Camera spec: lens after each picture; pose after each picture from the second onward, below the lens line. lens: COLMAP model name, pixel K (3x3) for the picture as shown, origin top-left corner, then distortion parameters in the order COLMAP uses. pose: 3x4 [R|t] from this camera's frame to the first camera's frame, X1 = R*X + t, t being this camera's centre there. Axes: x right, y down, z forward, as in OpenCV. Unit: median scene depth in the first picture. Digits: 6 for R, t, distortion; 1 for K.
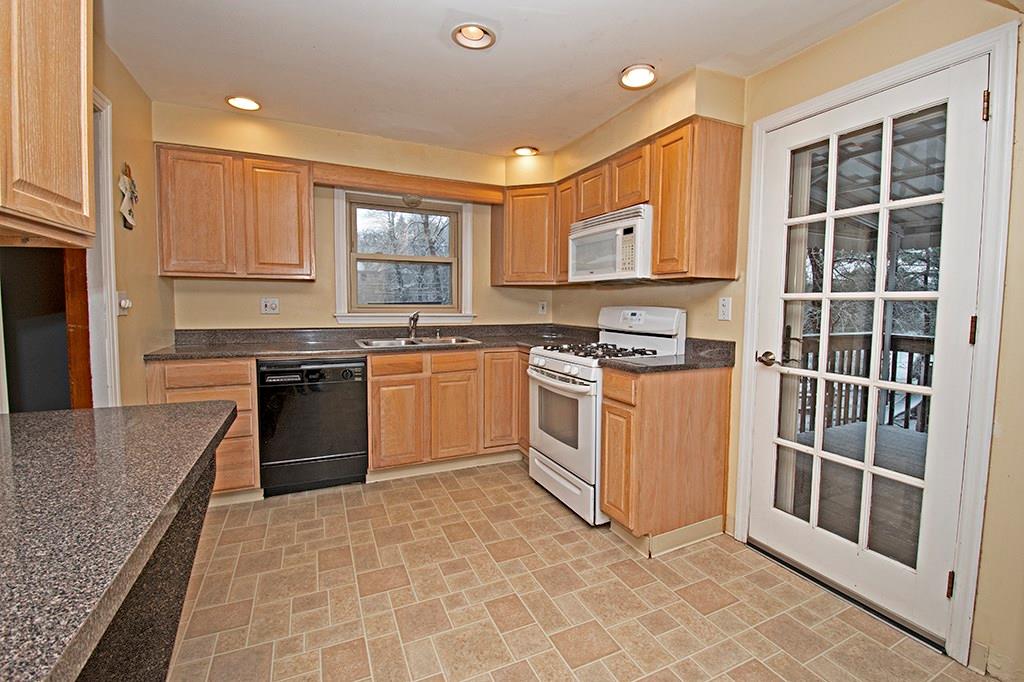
lens RADIAL K [[449.6, 0, 526.8], [0, 449.6, 332.6], [0, 0, 1]] dist [0.016039, -0.021333]
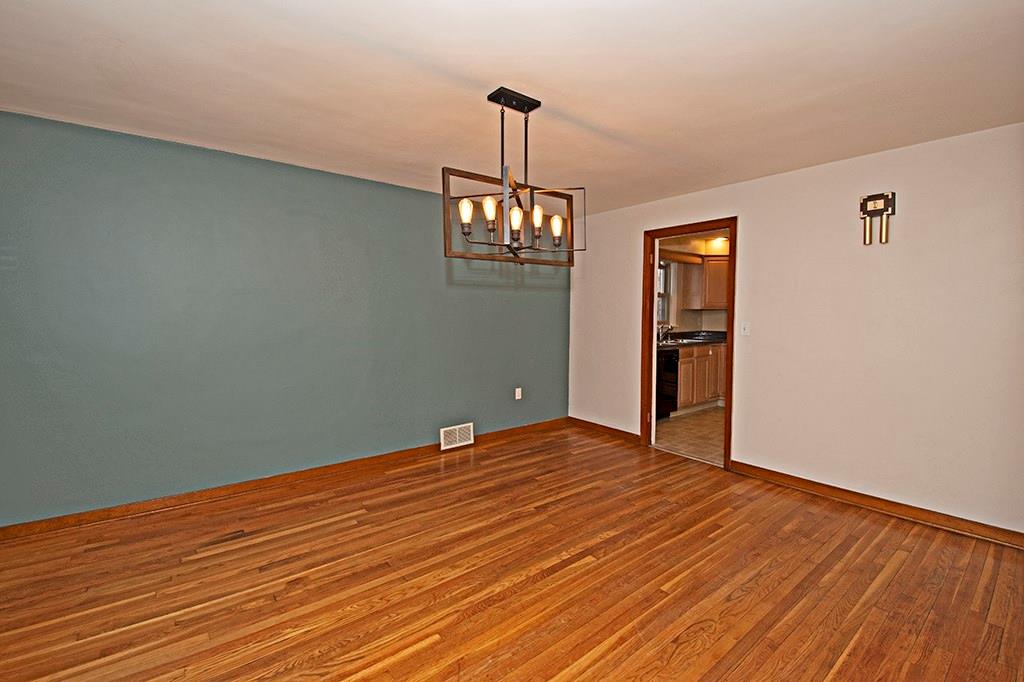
lens RADIAL K [[449.6, 0, 526.8], [0, 449.6, 332.6], [0, 0, 1]] dist [0.016039, -0.021333]
pose [[0.969604, -0.016532, 0.244119, -1.463229], [0.021615, 0.999601, -0.018158, 0.006353], [-0.243722, 0.022882, 0.969575, -0.713807]]
